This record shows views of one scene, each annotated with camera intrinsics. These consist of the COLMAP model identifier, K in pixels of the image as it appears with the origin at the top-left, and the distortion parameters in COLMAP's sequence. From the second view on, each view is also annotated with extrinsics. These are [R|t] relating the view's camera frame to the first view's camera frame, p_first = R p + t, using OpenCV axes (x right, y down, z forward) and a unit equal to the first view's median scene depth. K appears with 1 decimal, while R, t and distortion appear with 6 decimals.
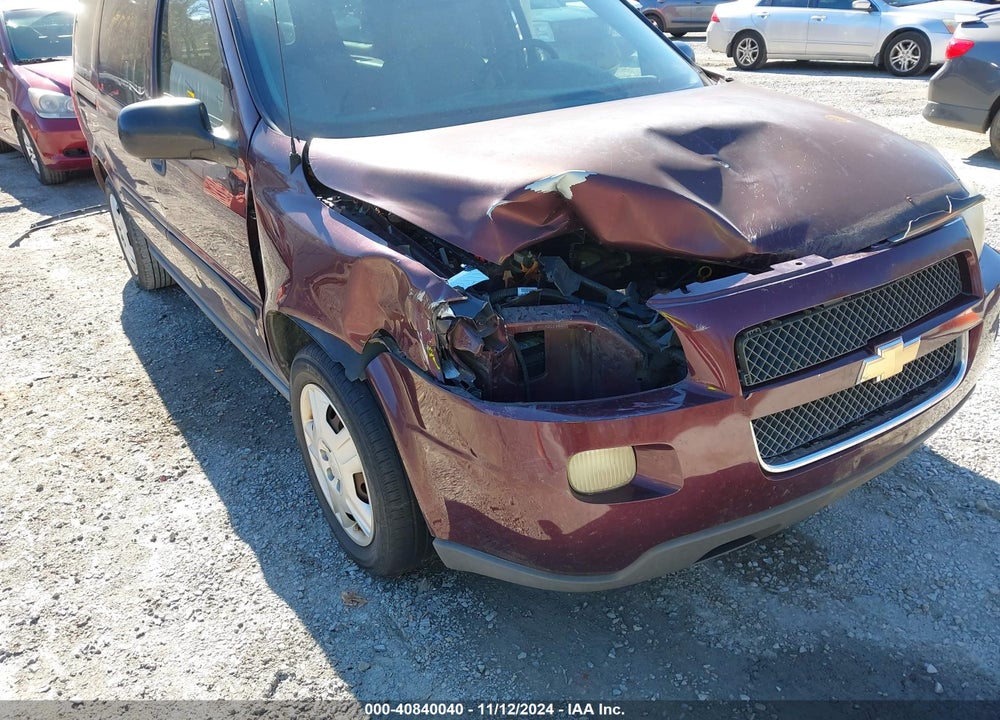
lens RADIAL K [[804.5, 0, 516.9], [0, 804.5, 375.2], [0, 0, 1]] dist [0.059366, -0.092081]
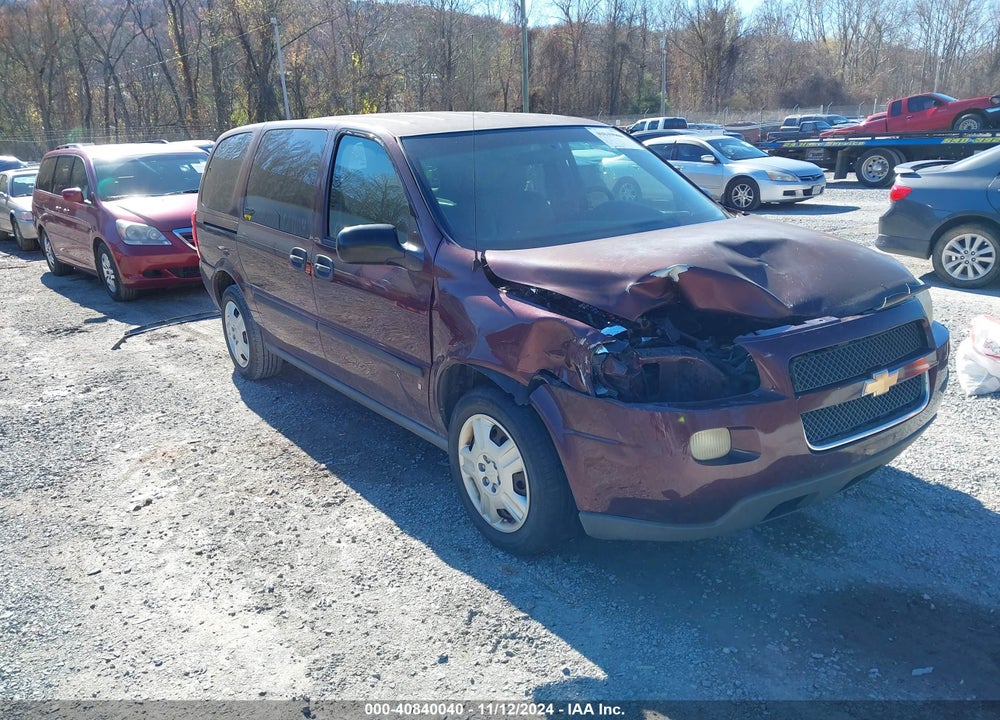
lens RADIAL K [[813.7, 0, 505.9], [0, 813.7, 360.4], [0, 0, 1]] dist [0.057345, -0.081014]
pose [[0.999467, 0.001163, 0.032612, -0.268747], [0.004623, 0.984238, -0.176790, 0.182684], [-0.032303, 0.176847, 0.983708, -0.462035]]
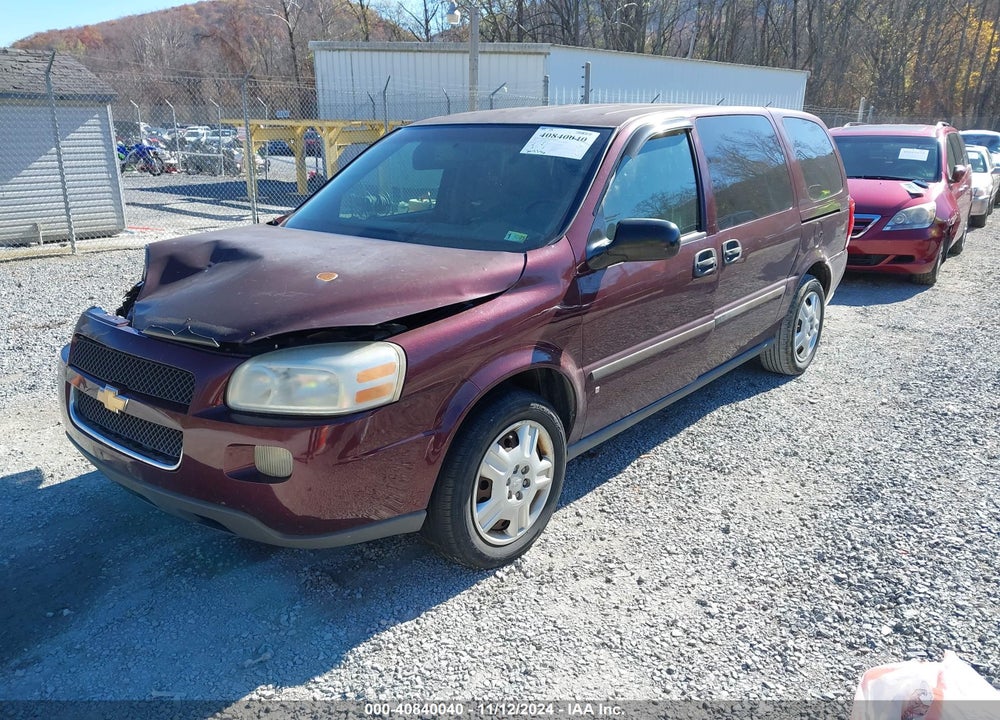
lens RADIAL K [[804.5, 0, 516.9], [0, 804.5, 375.2], [0, 0, 1]] dist [0.059366, -0.092081]
pose [[0.288841, 0.331227, -0.898254, 1.731947], [-0.436336, 0.880678, 0.184438, -0.576628], [0.852163, 0.338667, 0.398902, 0.878847]]
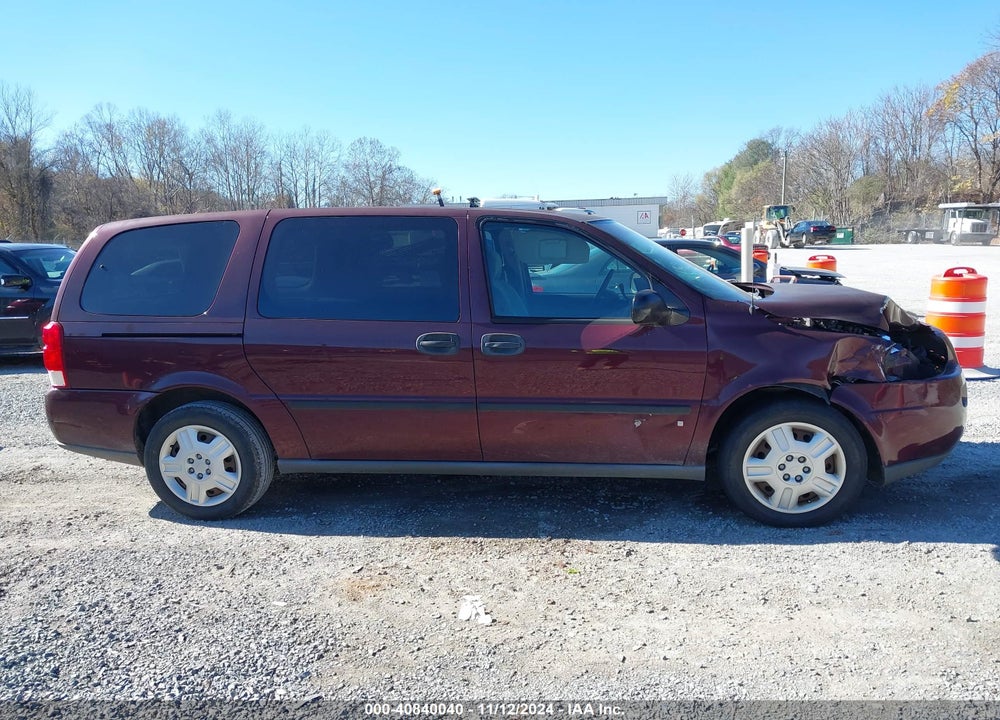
lens RADIAL K [[813.7, 0, 505.9], [0, 813.7, 360.4], [0, 0, 1]] dist [0.057345, -0.081014]
pose [[0.645822, -0.077313, 0.759563, -2.176551], [0.328526, 0.926188, -0.185058, 0.017037], [-0.689191, 0.369051, 0.623552, 0.237135]]
